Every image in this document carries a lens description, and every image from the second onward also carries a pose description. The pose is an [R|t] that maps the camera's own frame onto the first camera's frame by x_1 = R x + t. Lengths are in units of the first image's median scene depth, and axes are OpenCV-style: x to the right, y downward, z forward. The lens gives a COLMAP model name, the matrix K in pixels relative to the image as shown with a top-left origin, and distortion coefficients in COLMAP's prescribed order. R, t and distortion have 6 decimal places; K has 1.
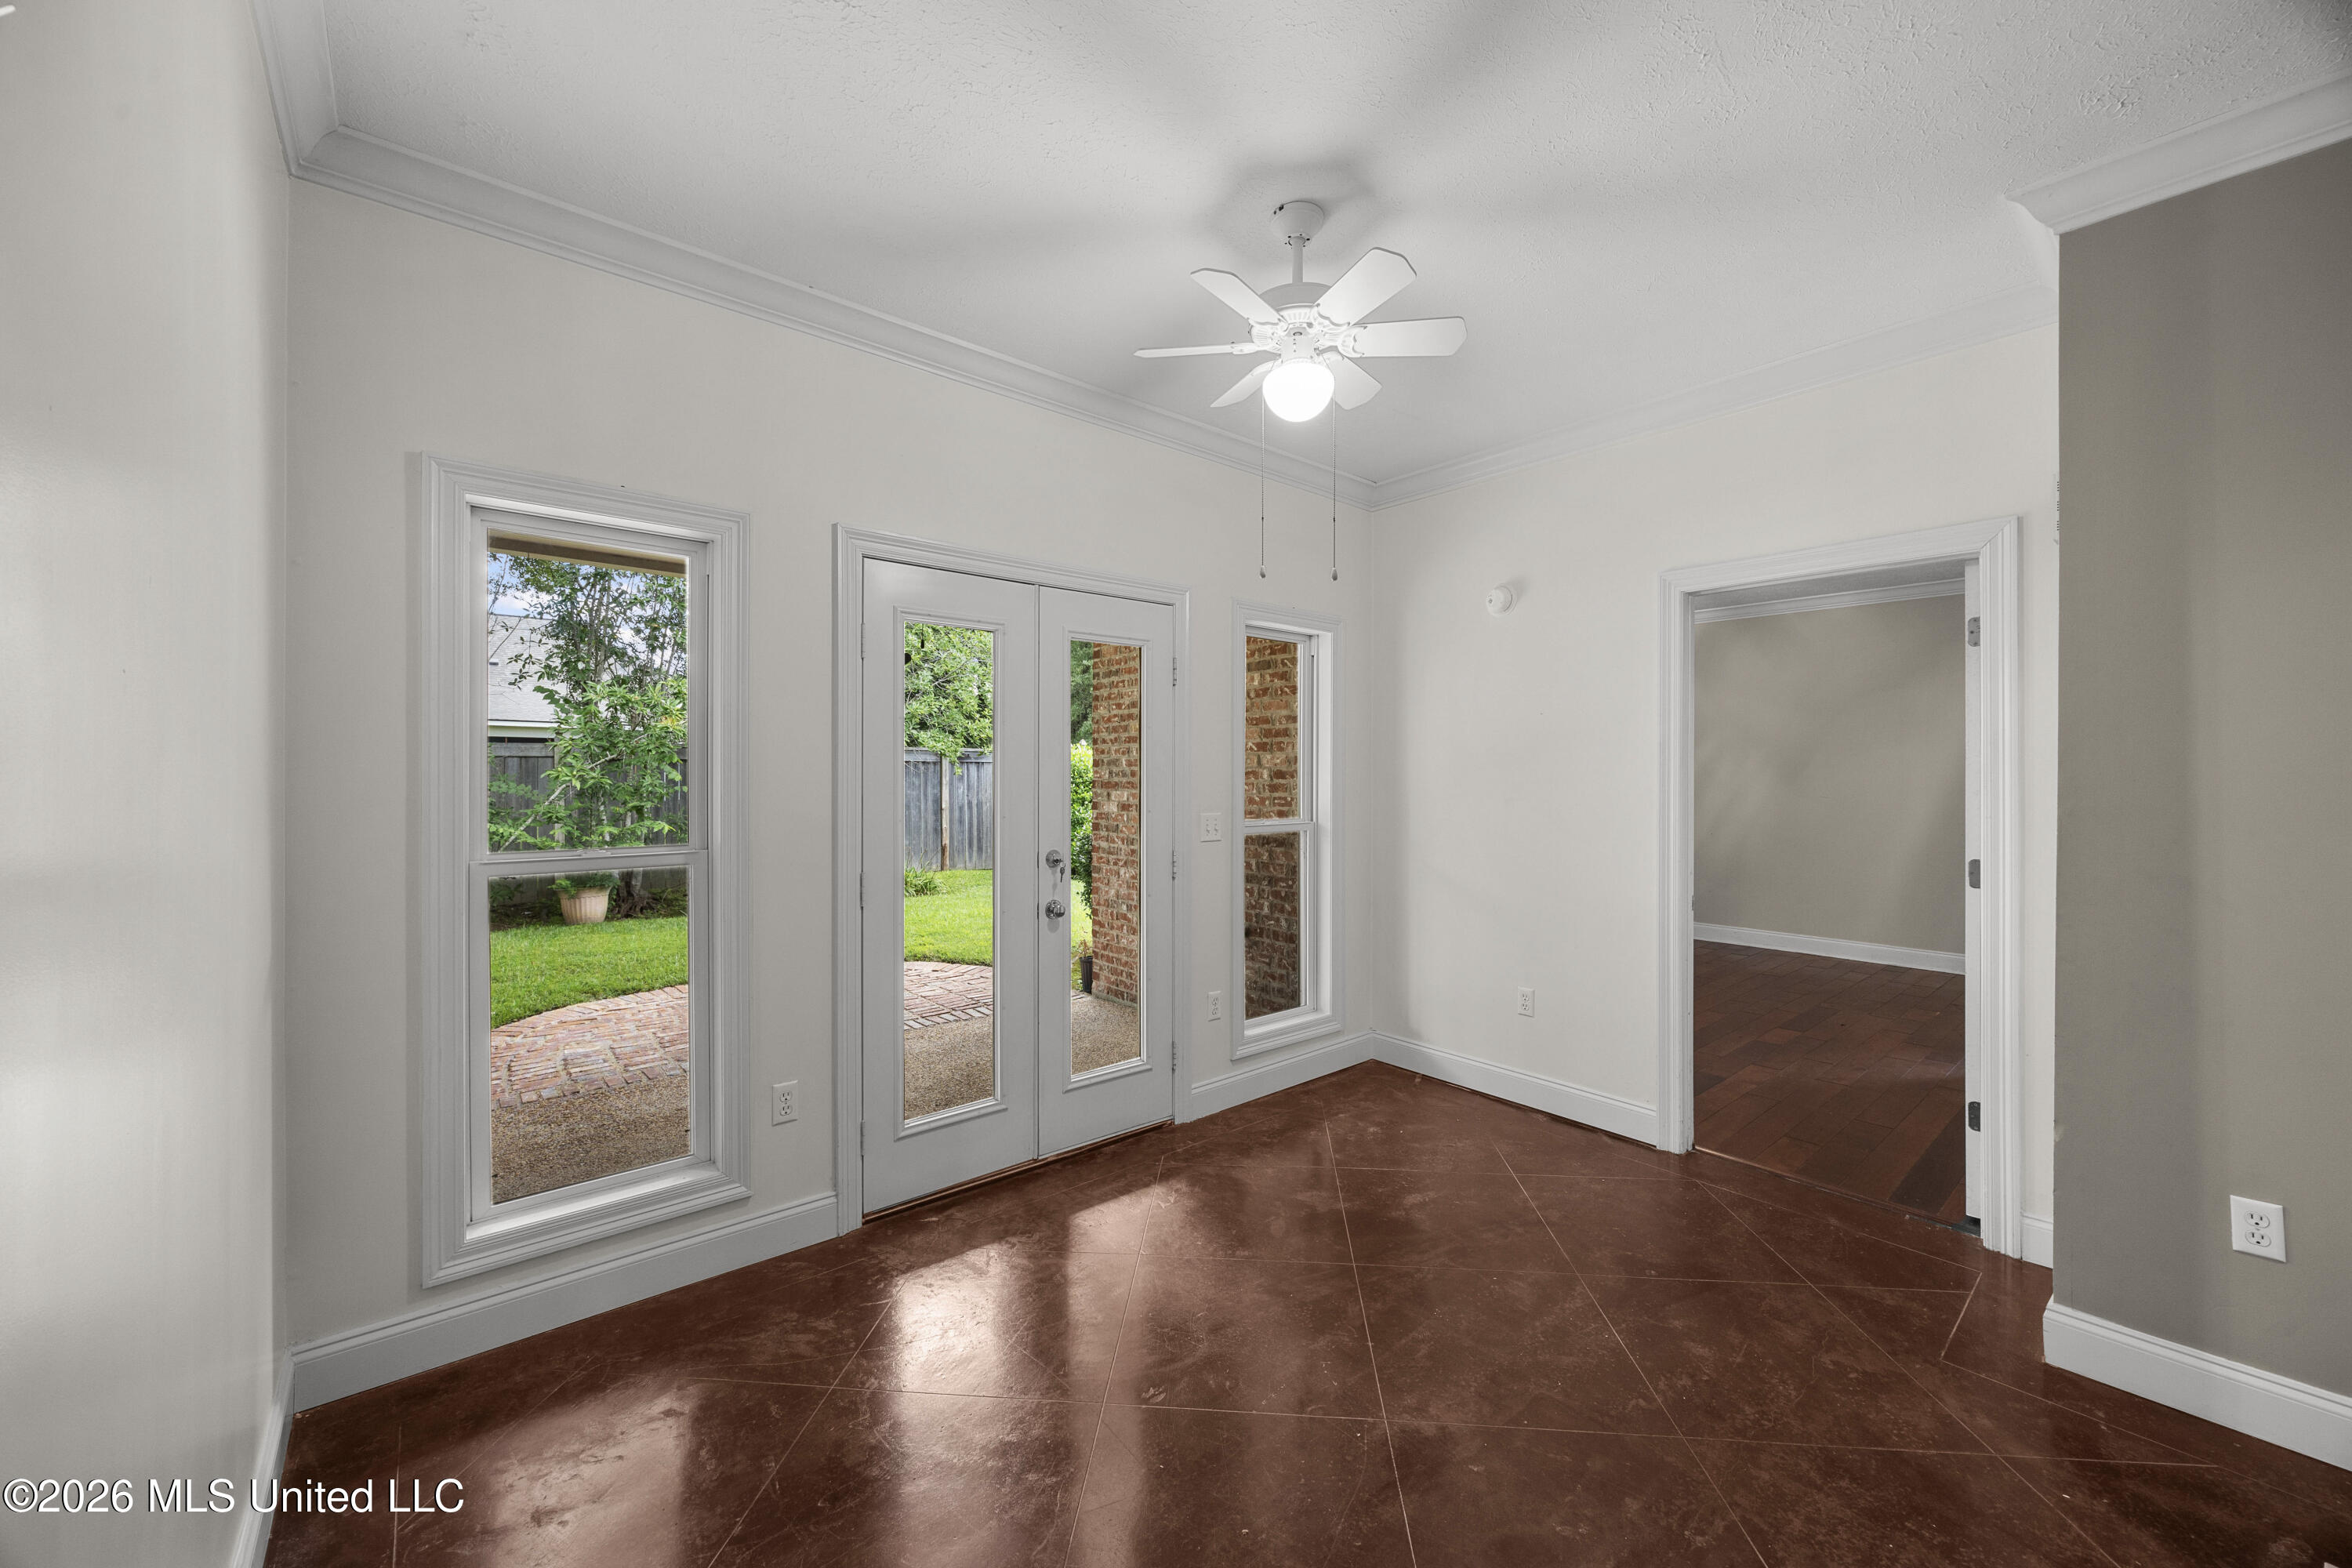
lens RADIAL K [[899.4, 0, 1185.4], [0, 899.4, 779.9], [0, 0, 1]] dist [-0.009940, 0.000088]
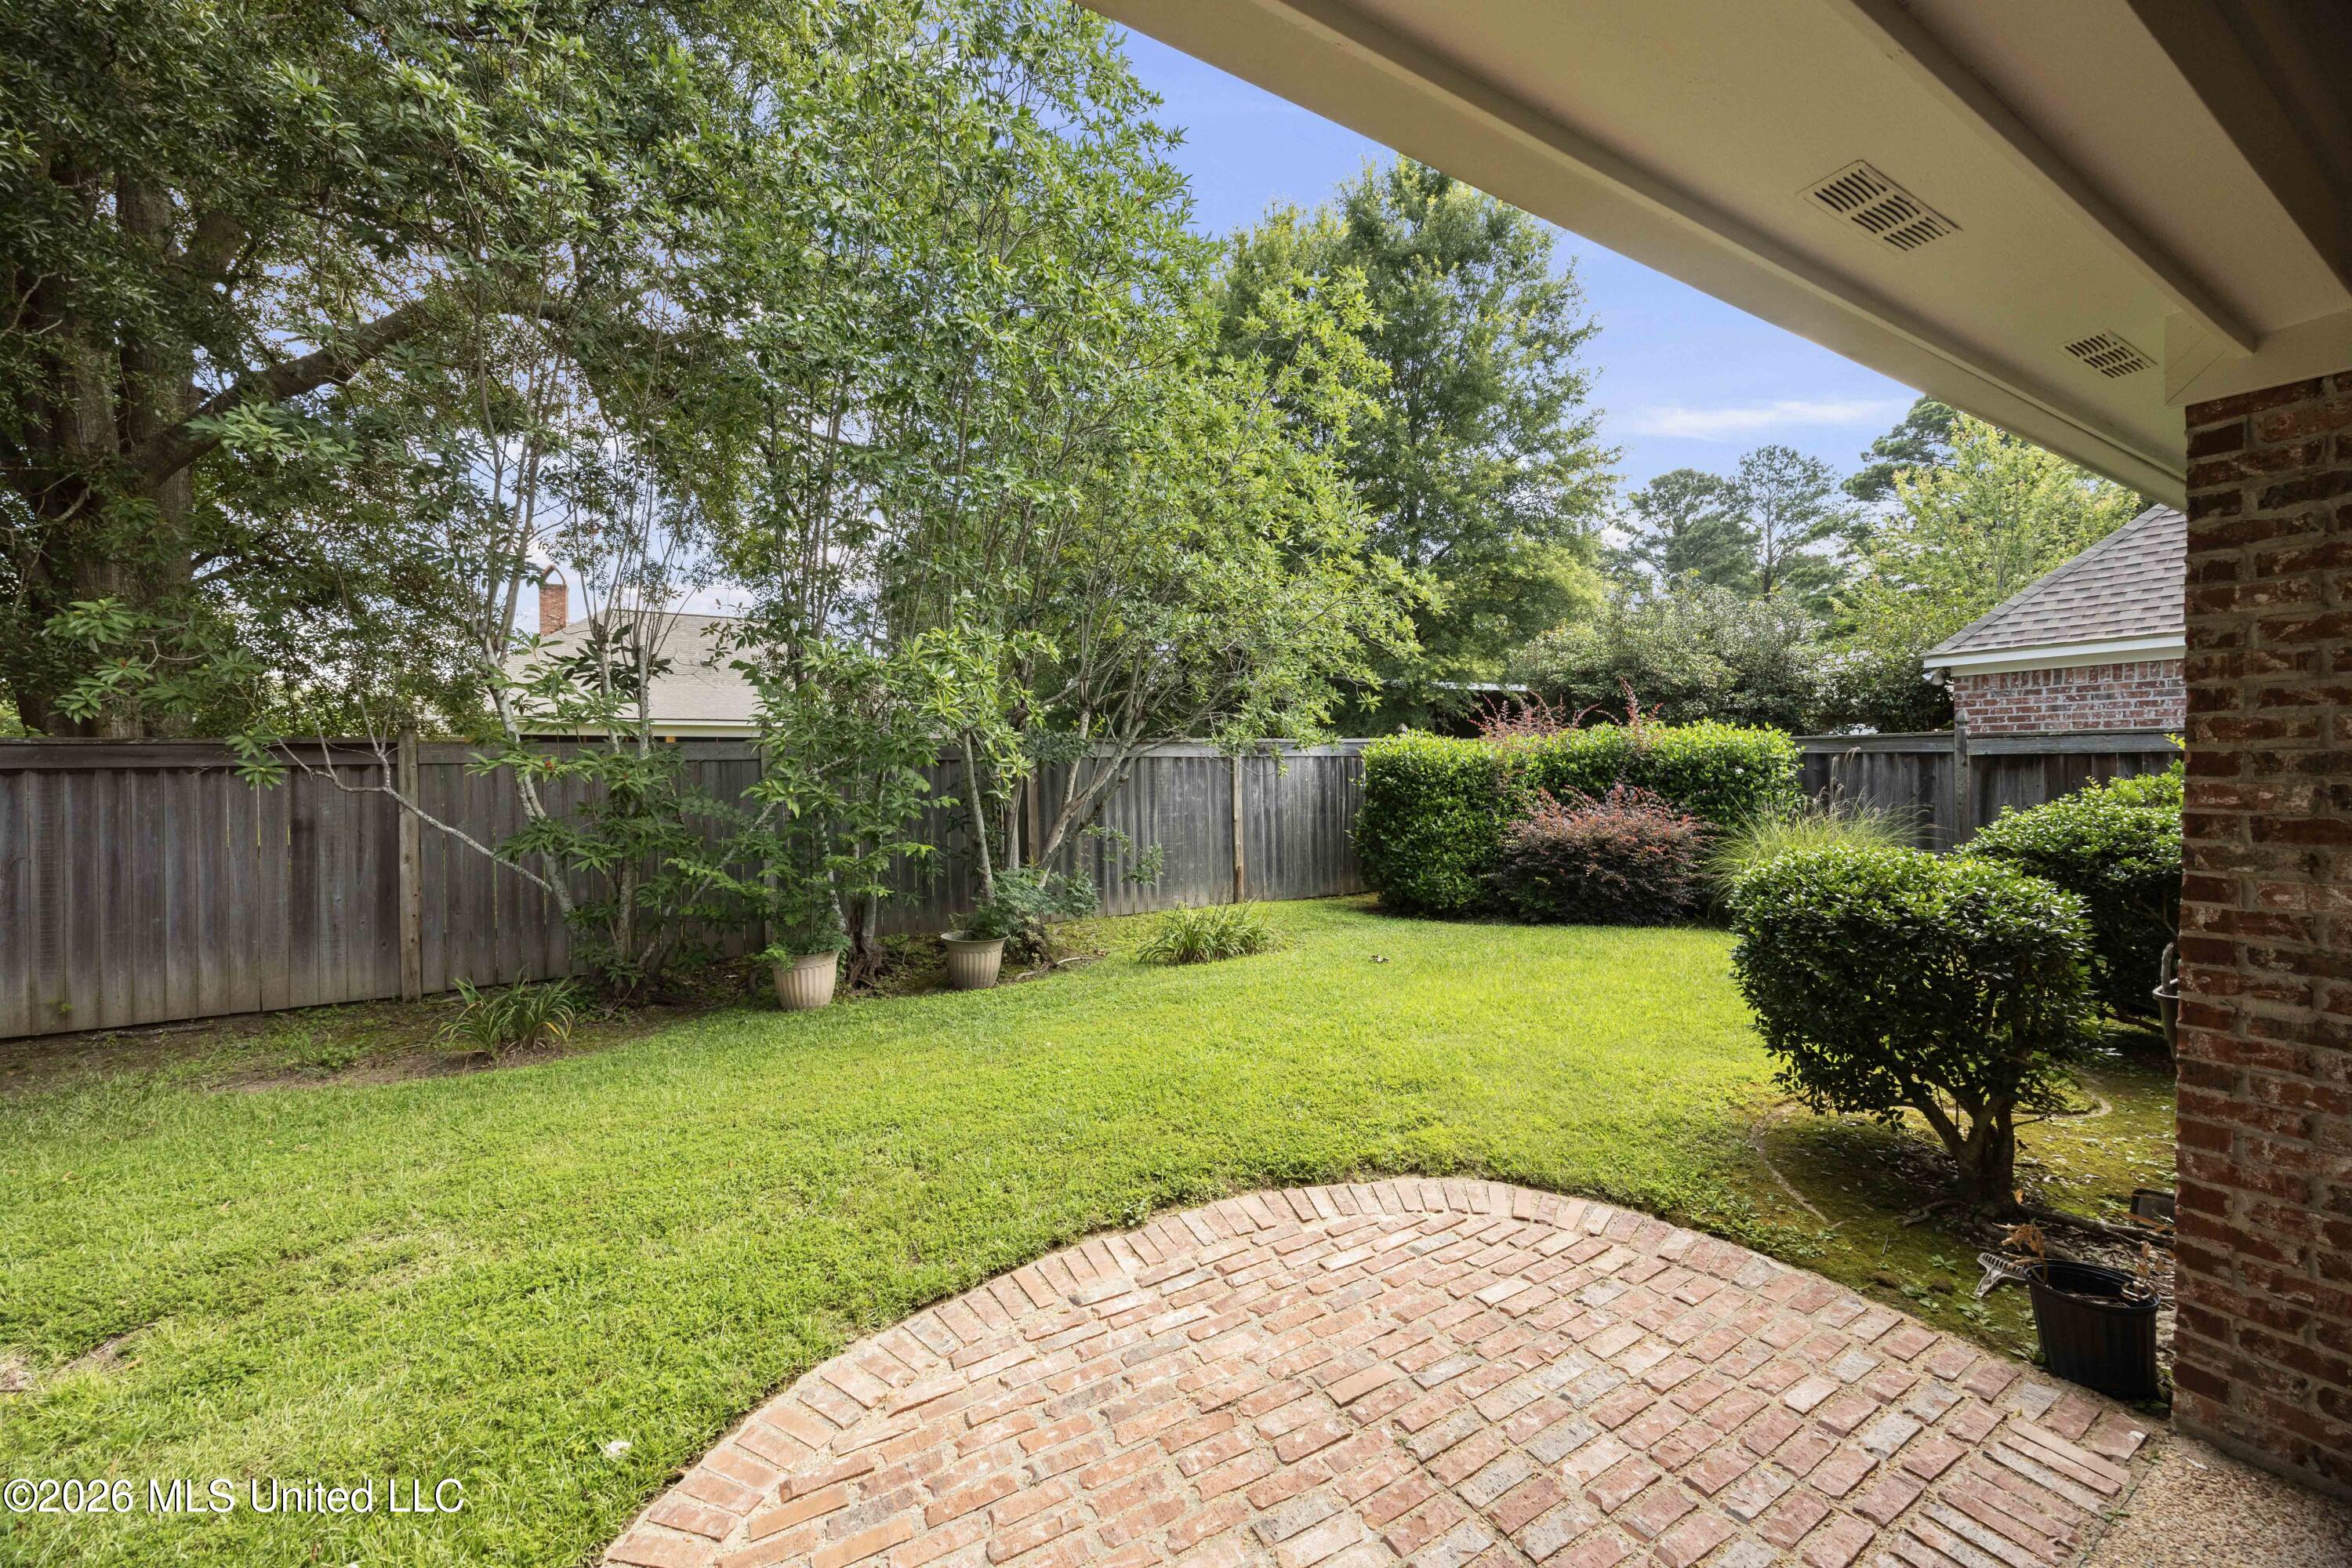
lens RADIAL K [[899.4, 0, 1178.3], [0, 899.4, 788.9], [0, 0, 1]] dist [-0.009940, 0.000088]
pose [[0.983583, -0.013826, -0.179924, -0.259508], [0.017799, 0.999632, 0.020482, -0.014195], [0.179574, -0.023349, 0.983467, 0.369836]]
